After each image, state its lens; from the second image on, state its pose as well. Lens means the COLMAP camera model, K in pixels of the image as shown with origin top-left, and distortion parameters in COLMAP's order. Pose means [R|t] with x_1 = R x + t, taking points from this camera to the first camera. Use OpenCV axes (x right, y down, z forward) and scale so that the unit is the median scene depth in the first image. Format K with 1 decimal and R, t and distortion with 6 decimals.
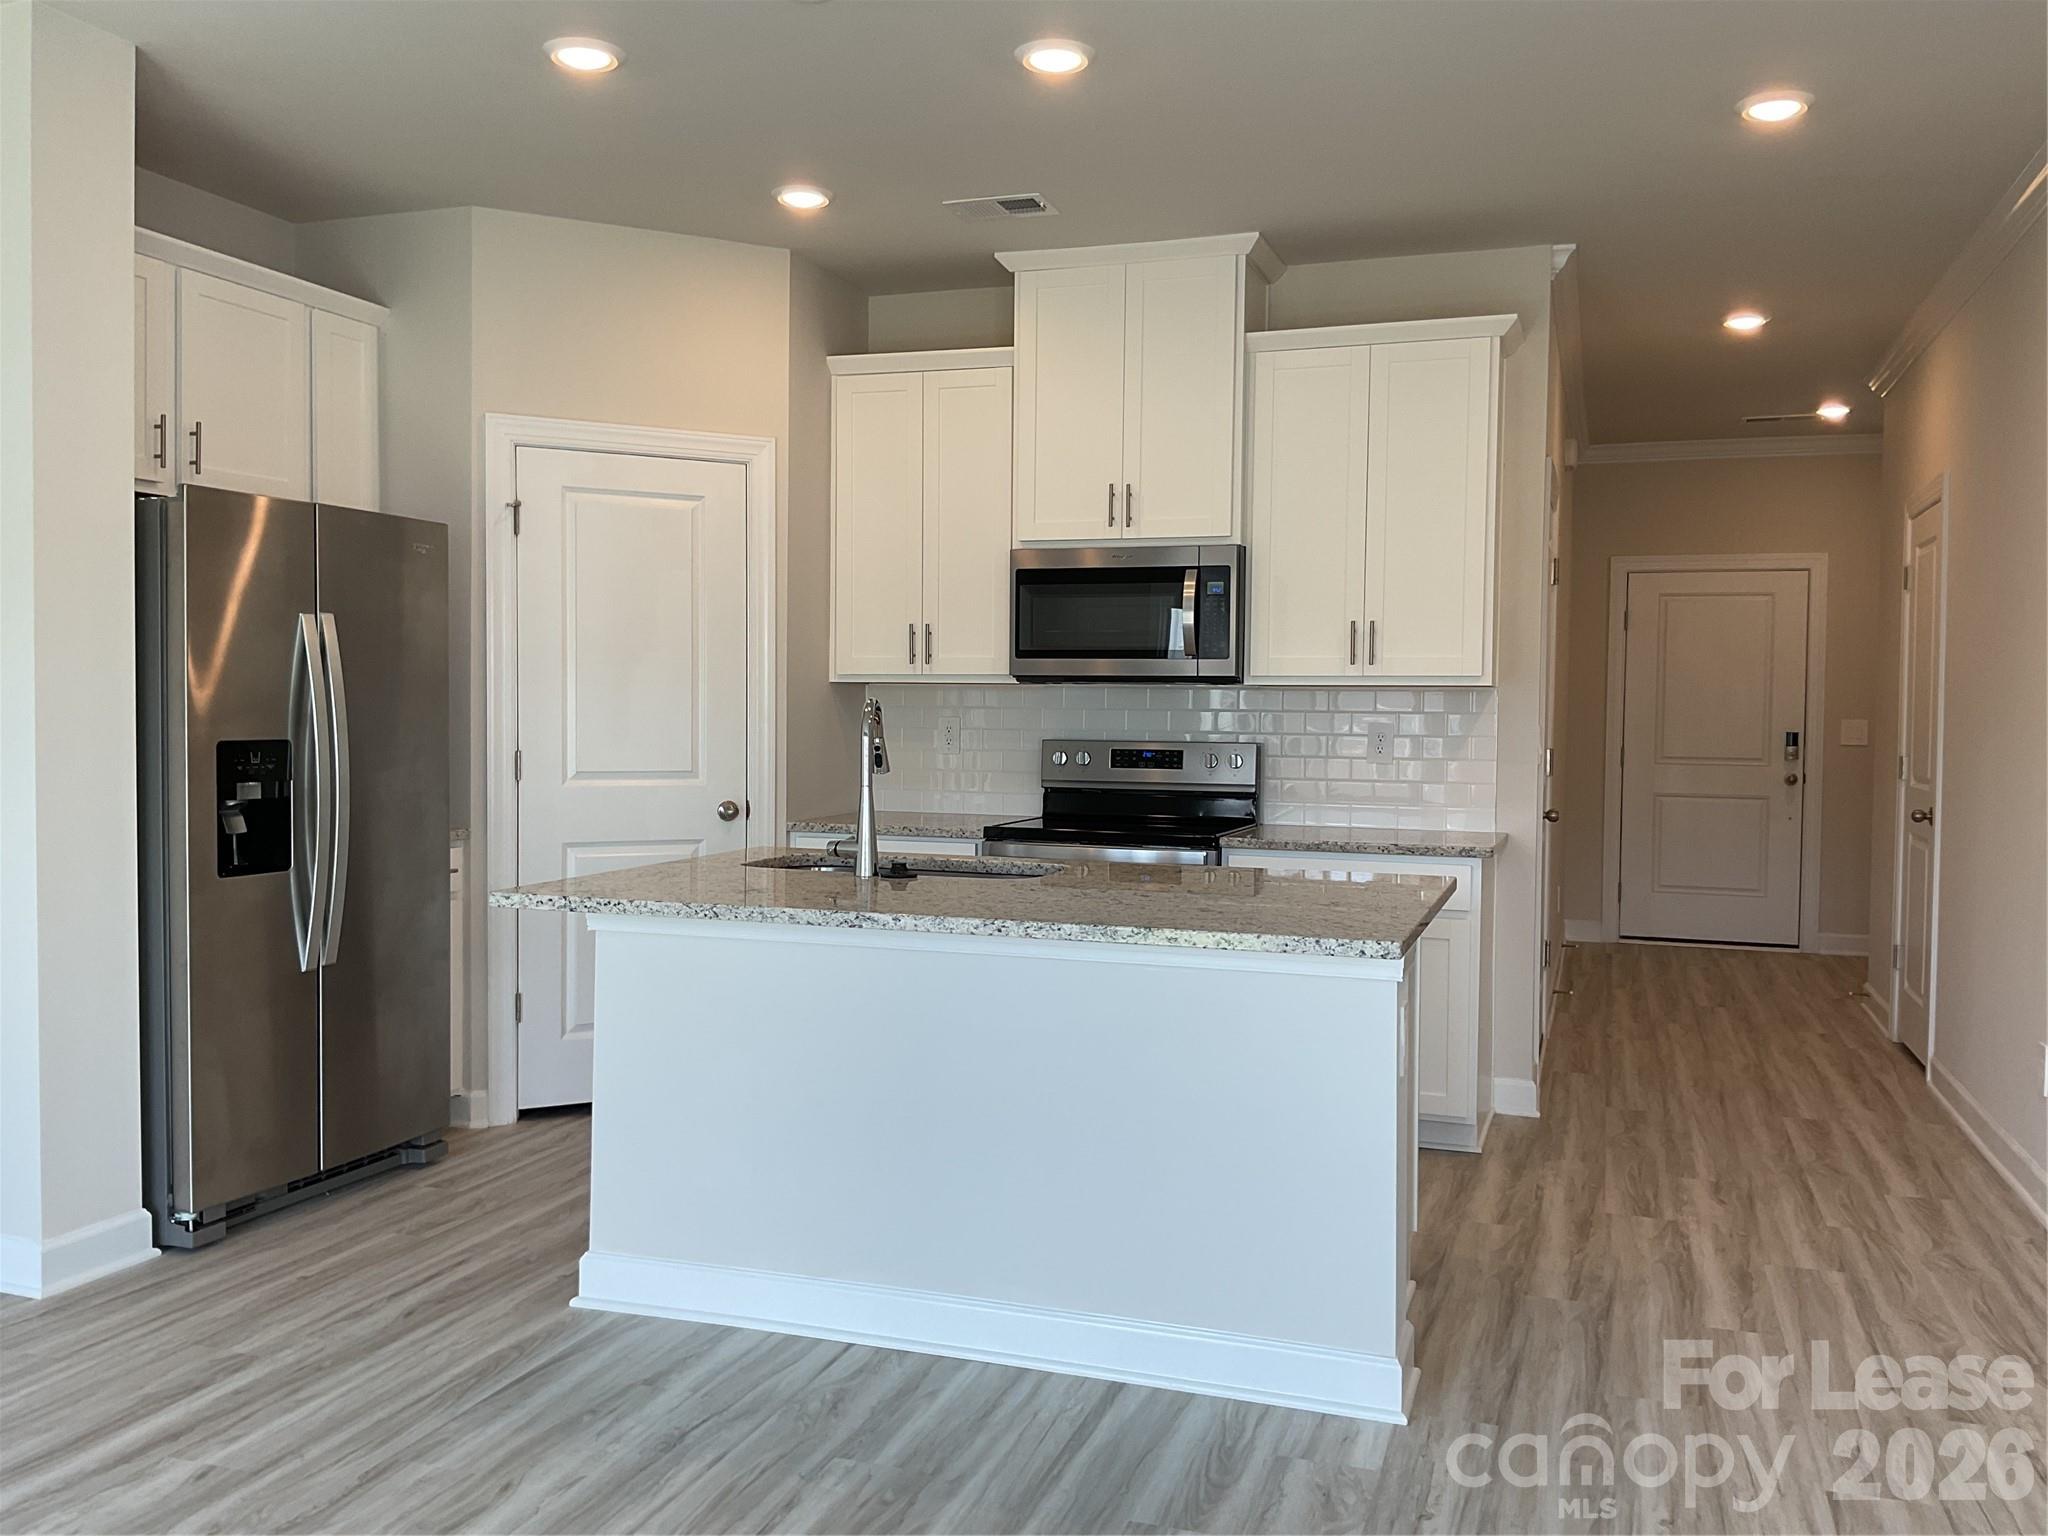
lens RADIAL K [[1706.9, 0, 1032.5], [0, 1706.9, 774.1], [0, 0, 1]] dist [0.093337, -0.175565]
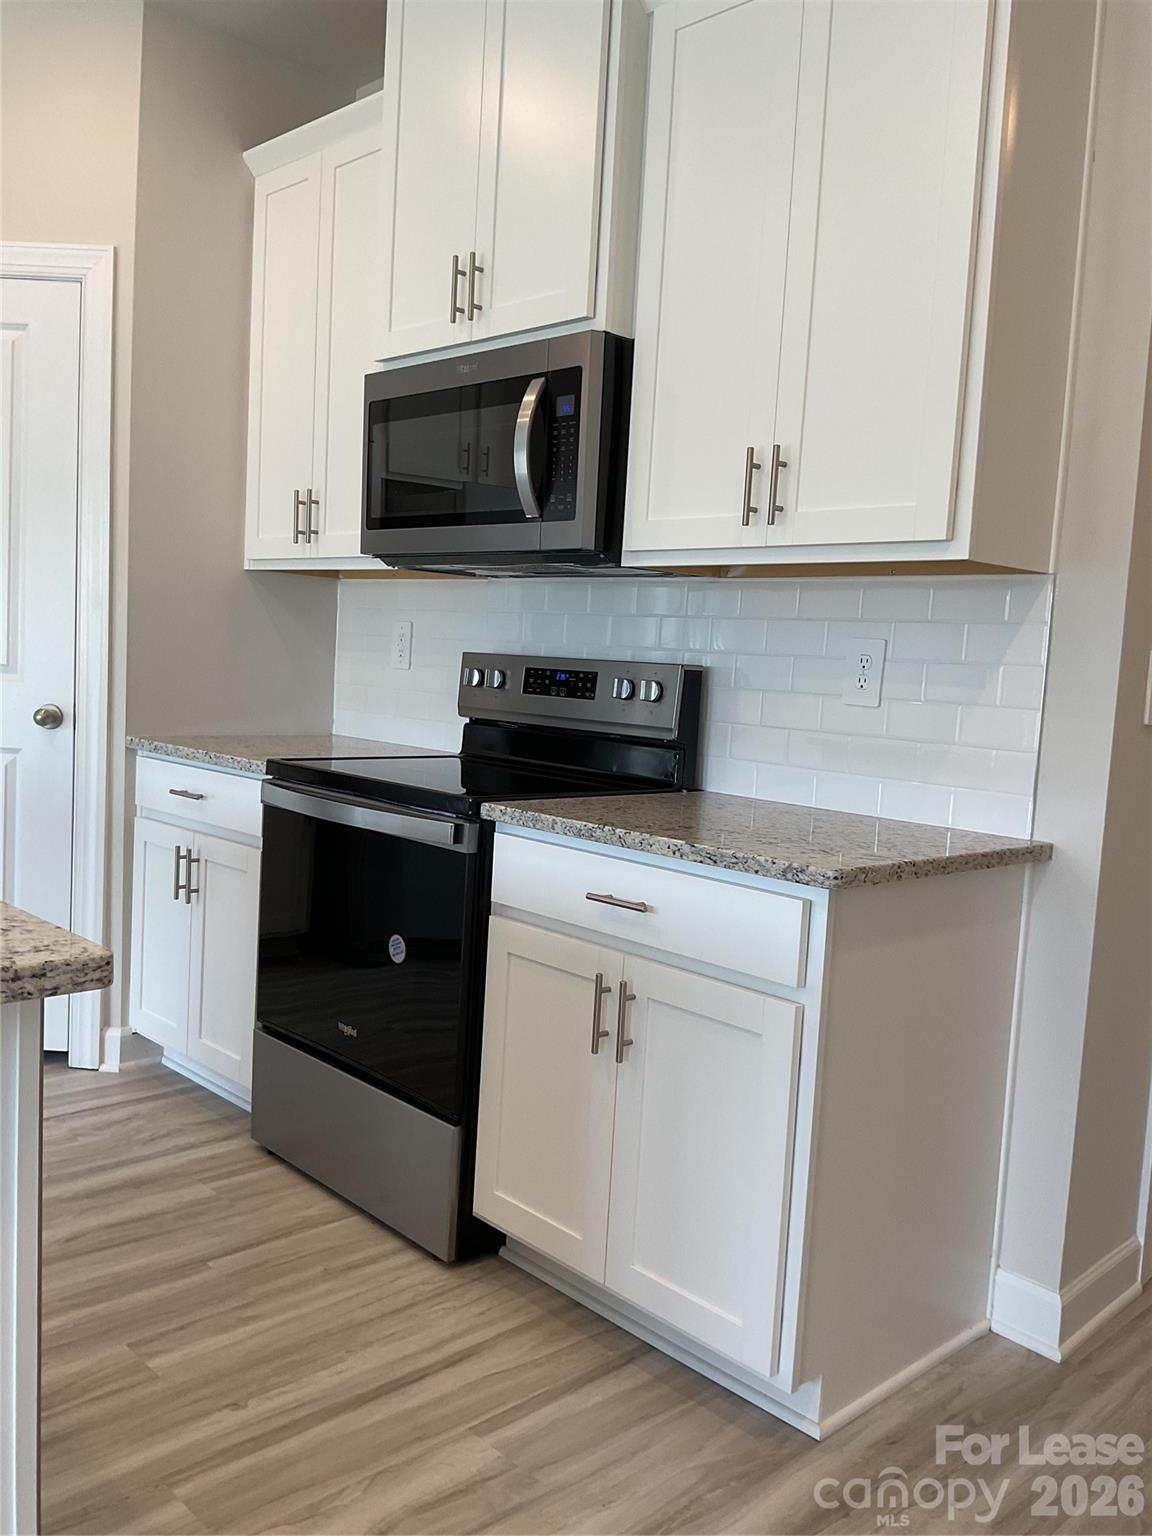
lens RADIAL K [[1280.2, 0, 579.4], [0, 1280.2, 783.3], [0, 0, 1]] dist [0.093337, -0.175565]
pose [[0.889082, 0.083419, -0.450082, 0.344718], [-0.063978, 0.996249, 0.058264, 0.001069], [0.453254, -0.023006, 0.891084, 0.594869]]
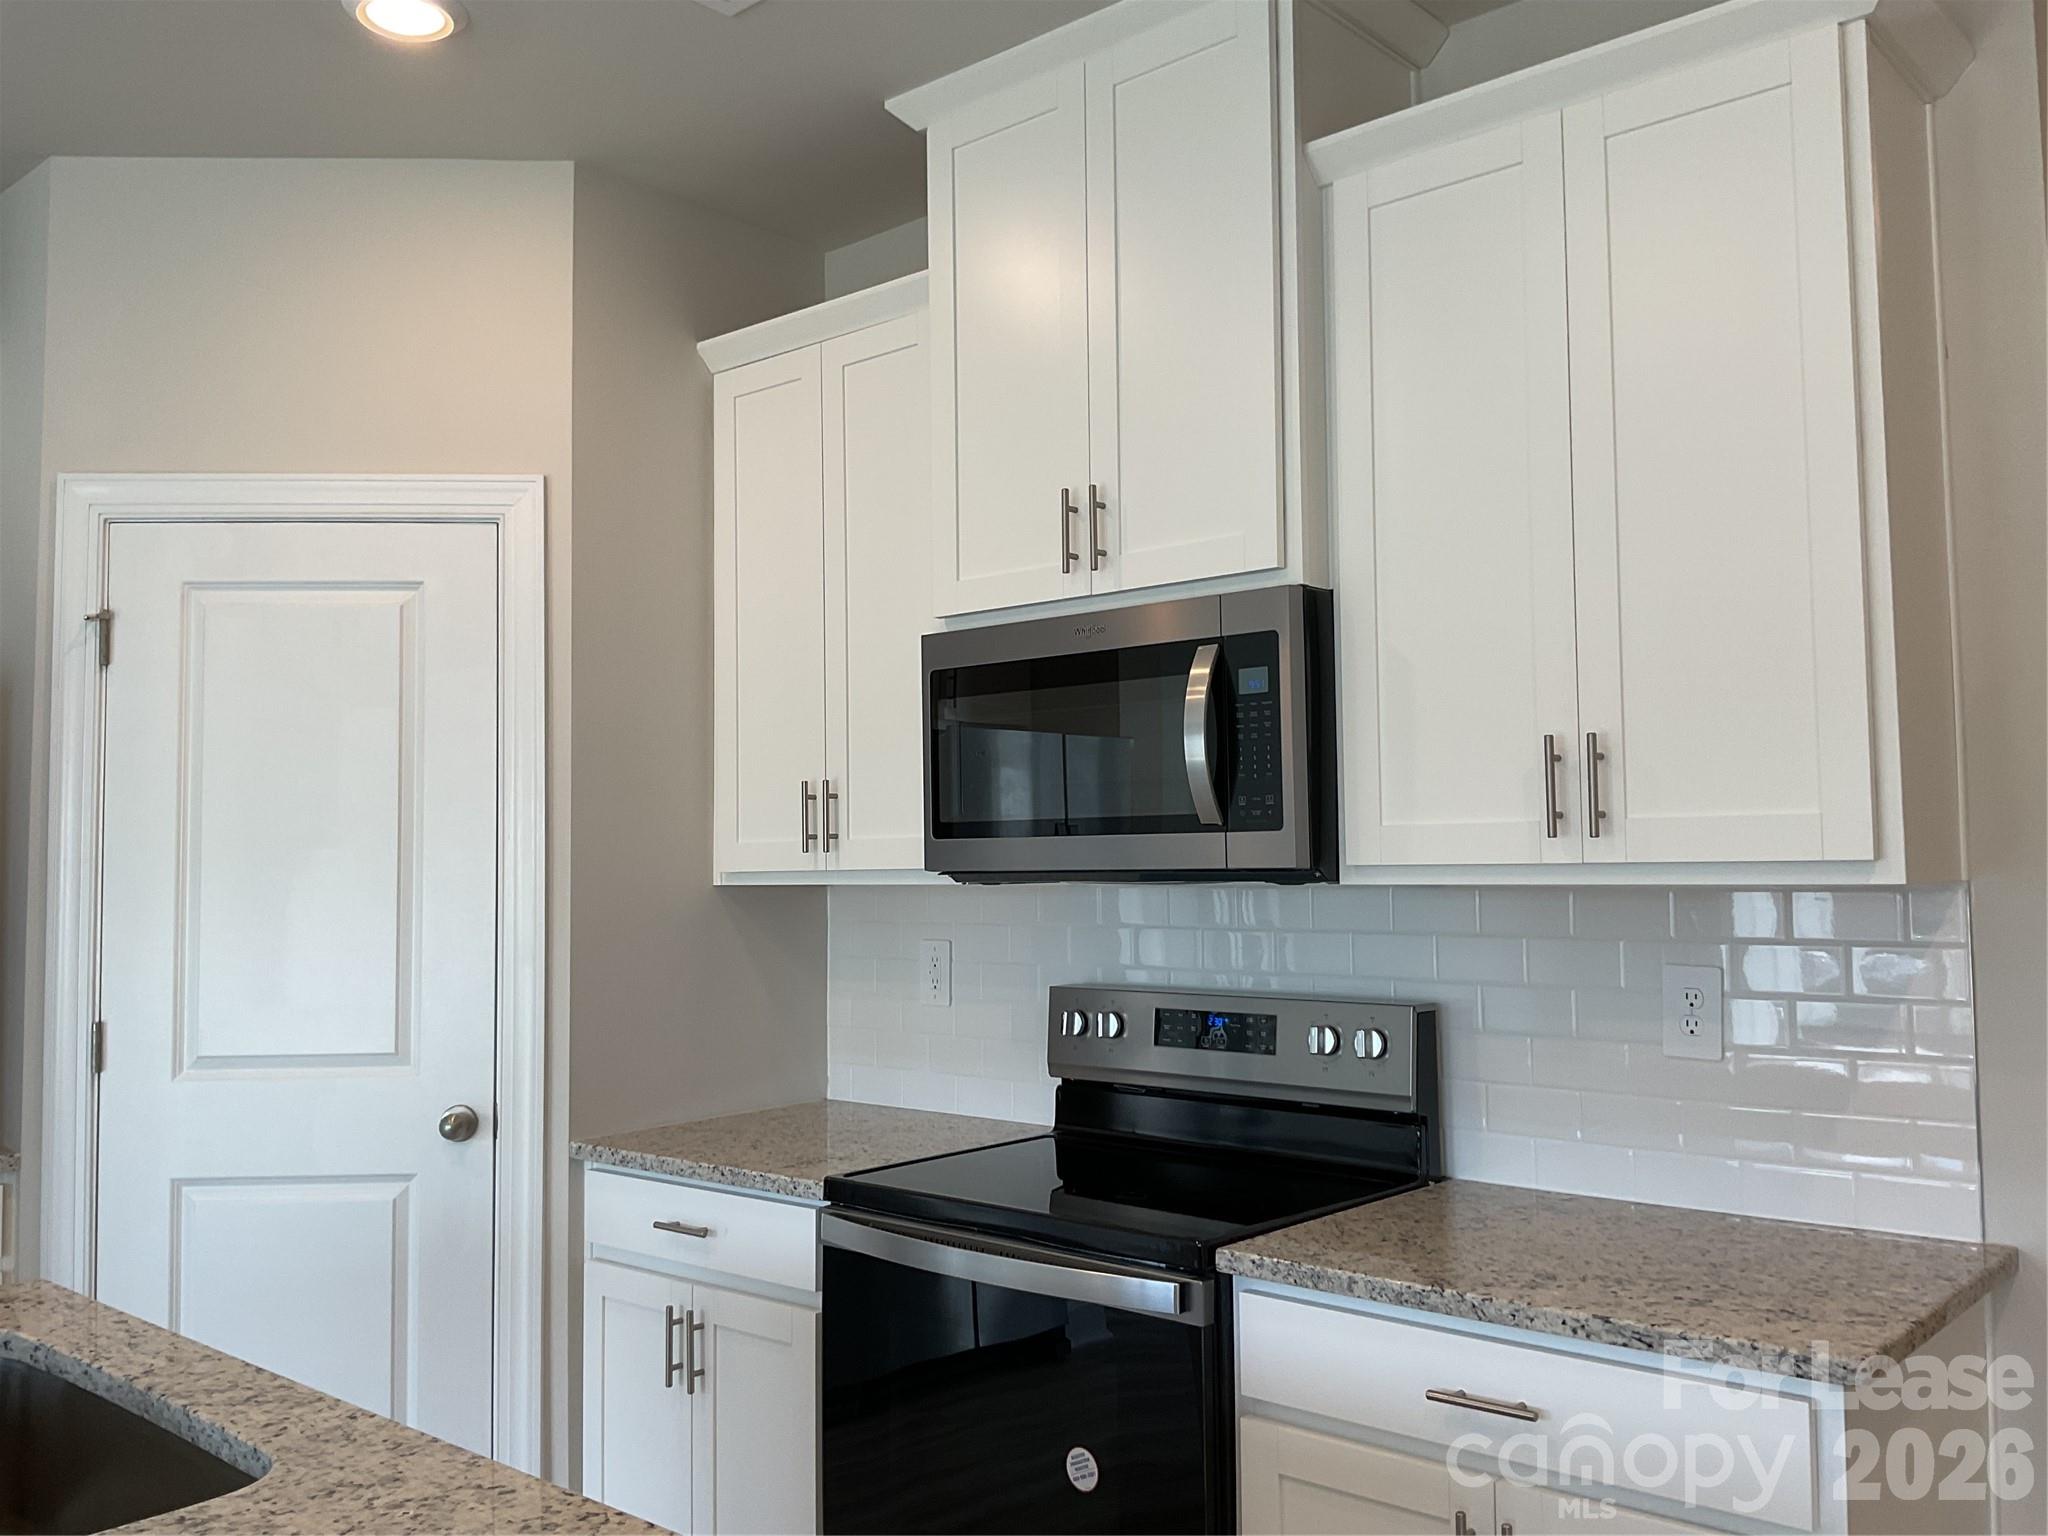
lens RADIAL K [[1706.9, 0, 1040.0], [0, 1706.9, 762.1], [0, 0, 1]] dist [0.093337, -0.175565]
pose [[0.924946, -0.044570, -0.377476, 0.234734], [0.006513, 0.994814, -0.101503, -0.040599], [0.380042, 0.091426, 0.920440, 0.564379]]
